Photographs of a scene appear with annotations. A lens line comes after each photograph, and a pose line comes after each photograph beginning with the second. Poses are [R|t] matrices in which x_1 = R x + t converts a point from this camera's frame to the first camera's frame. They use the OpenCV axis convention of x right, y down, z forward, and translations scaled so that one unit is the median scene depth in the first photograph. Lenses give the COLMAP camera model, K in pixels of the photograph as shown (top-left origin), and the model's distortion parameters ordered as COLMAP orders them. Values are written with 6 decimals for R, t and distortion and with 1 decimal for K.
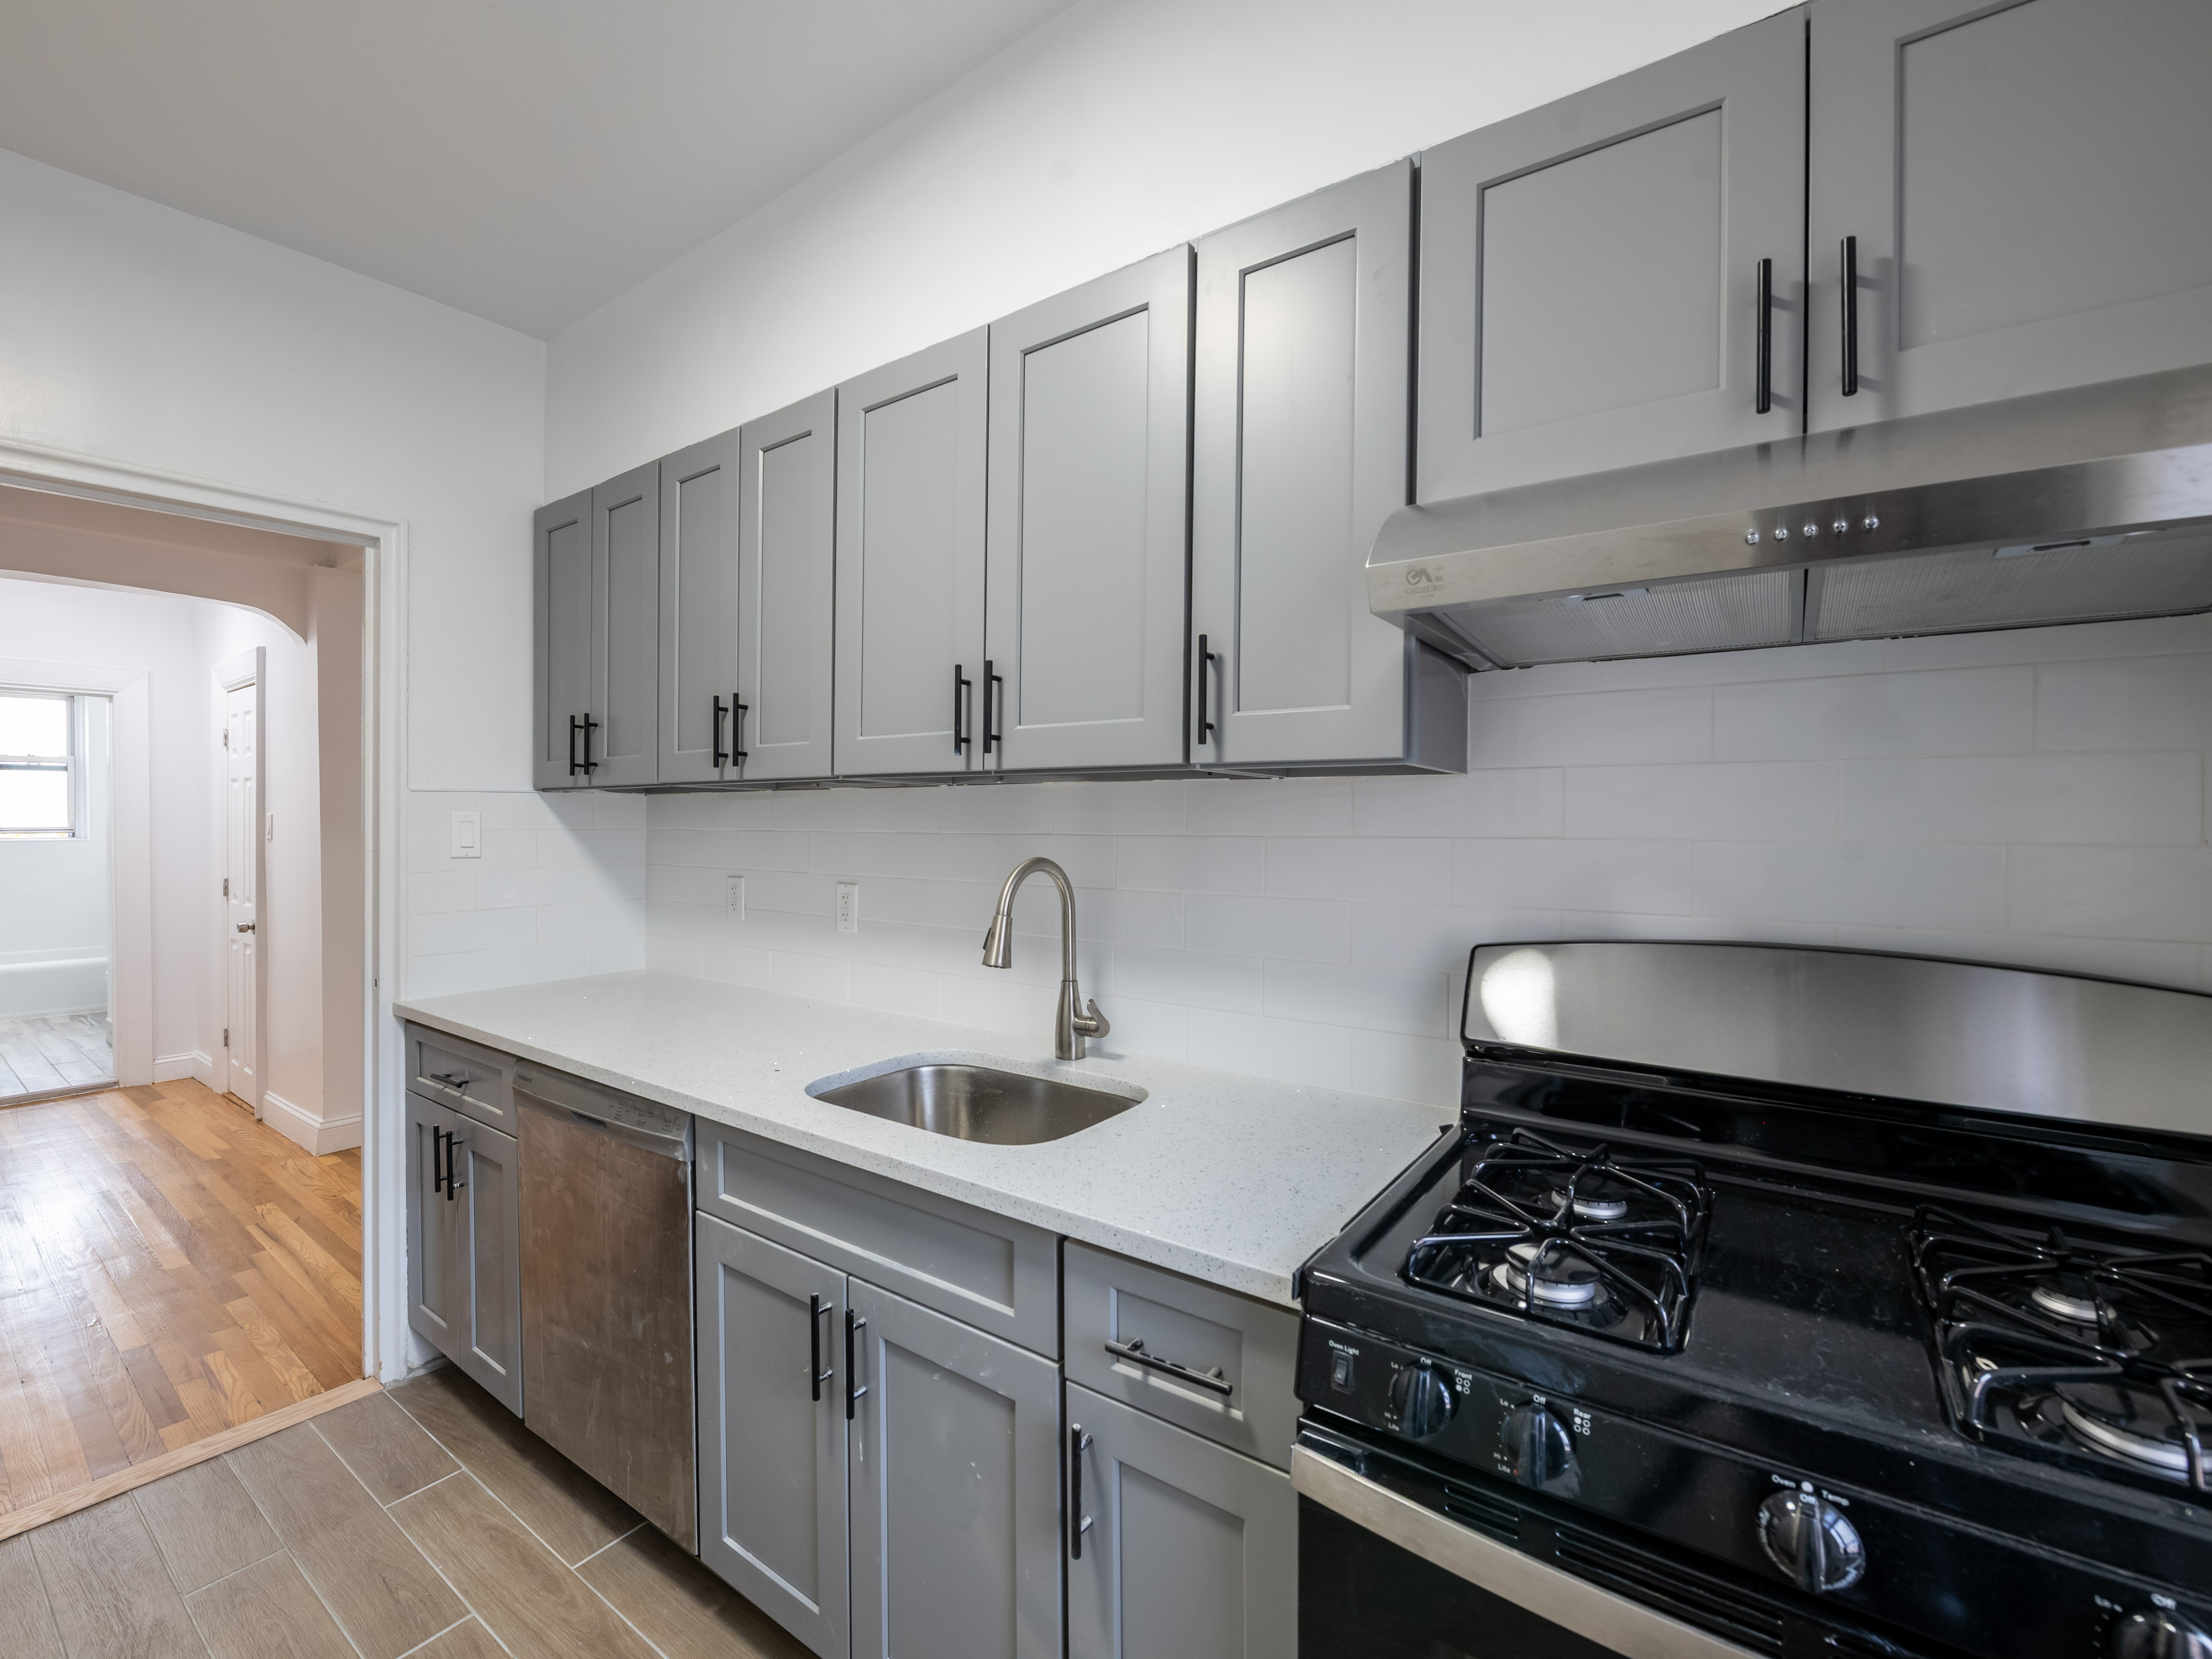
lens RADIAL K [[974.1, 0, 1052.0], [0, 974.1, 830.4], [0, 0, 1]] dist [-0.000209, -0.005017]
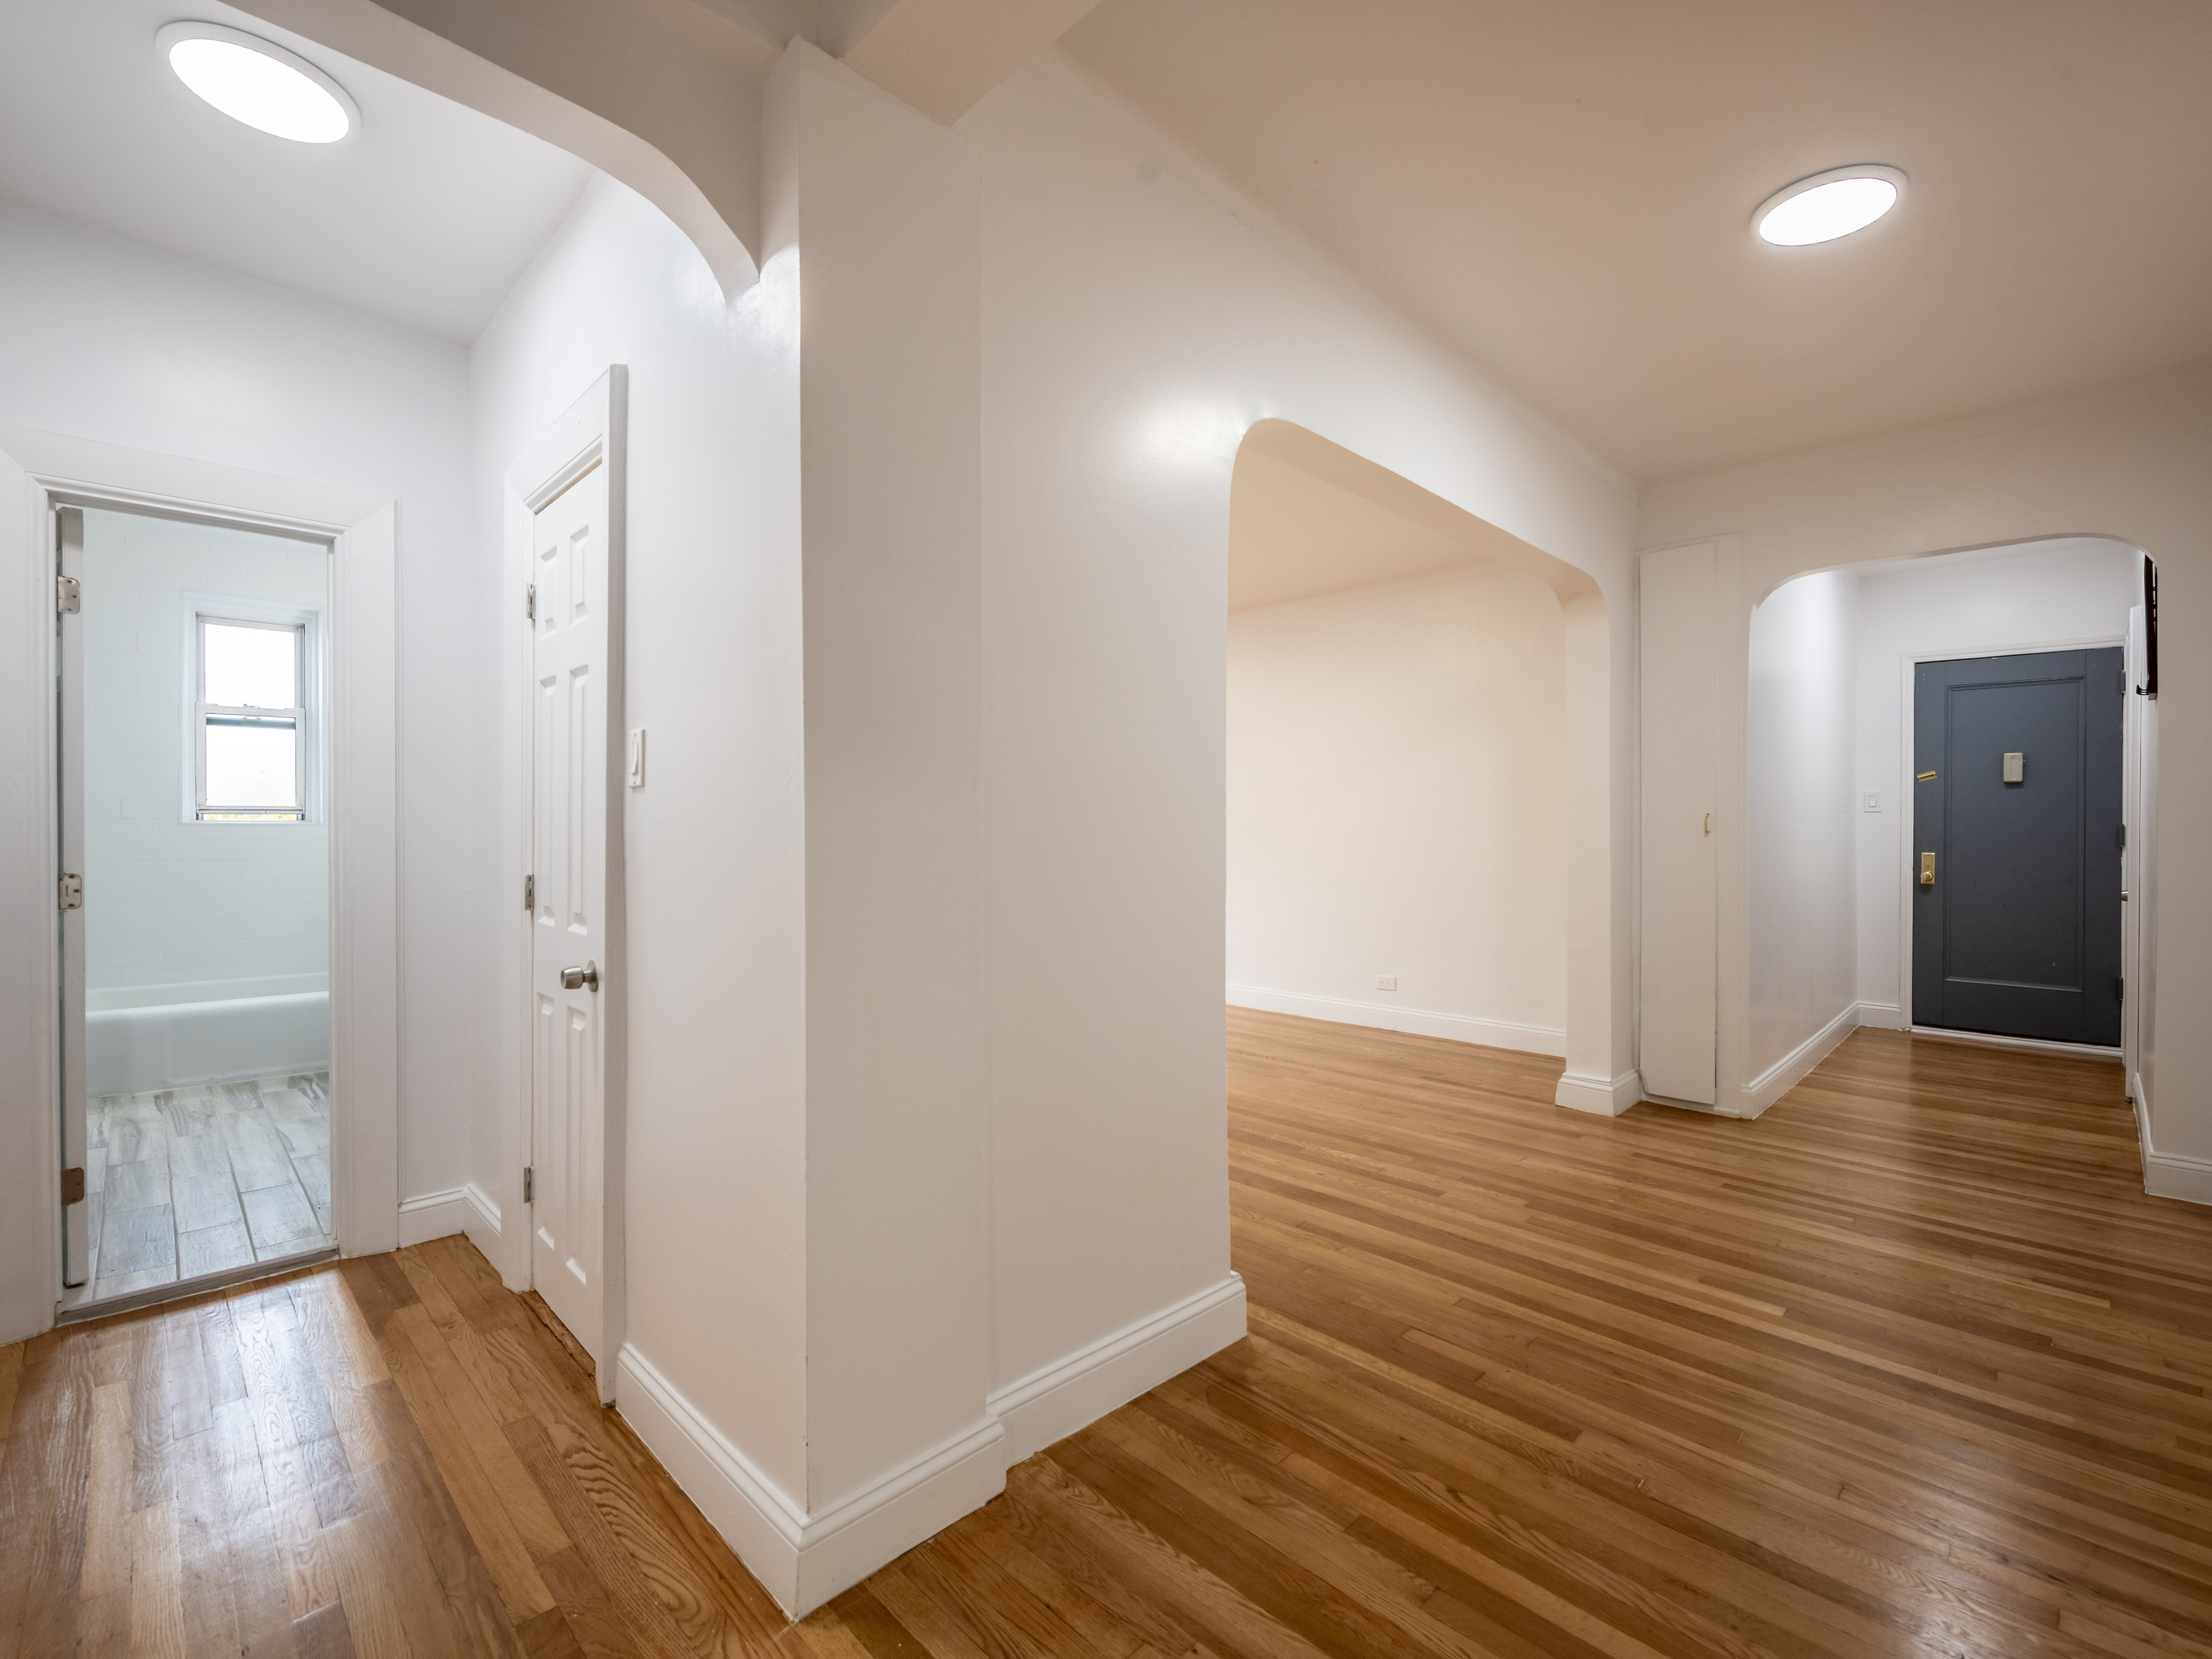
lens RADIAL K [[976.0, 0, 1113.7], [0, 976.0, 828.2], [0, 0, 1]] dist [0.000750, -0.004274]
pose [[0.993023, 0.000212, -0.117923, -0.470889], [-0.001205, 0.999964, -0.008350, 0.027797], [0.117917, 0.008434, 0.992988, 0.510514]]
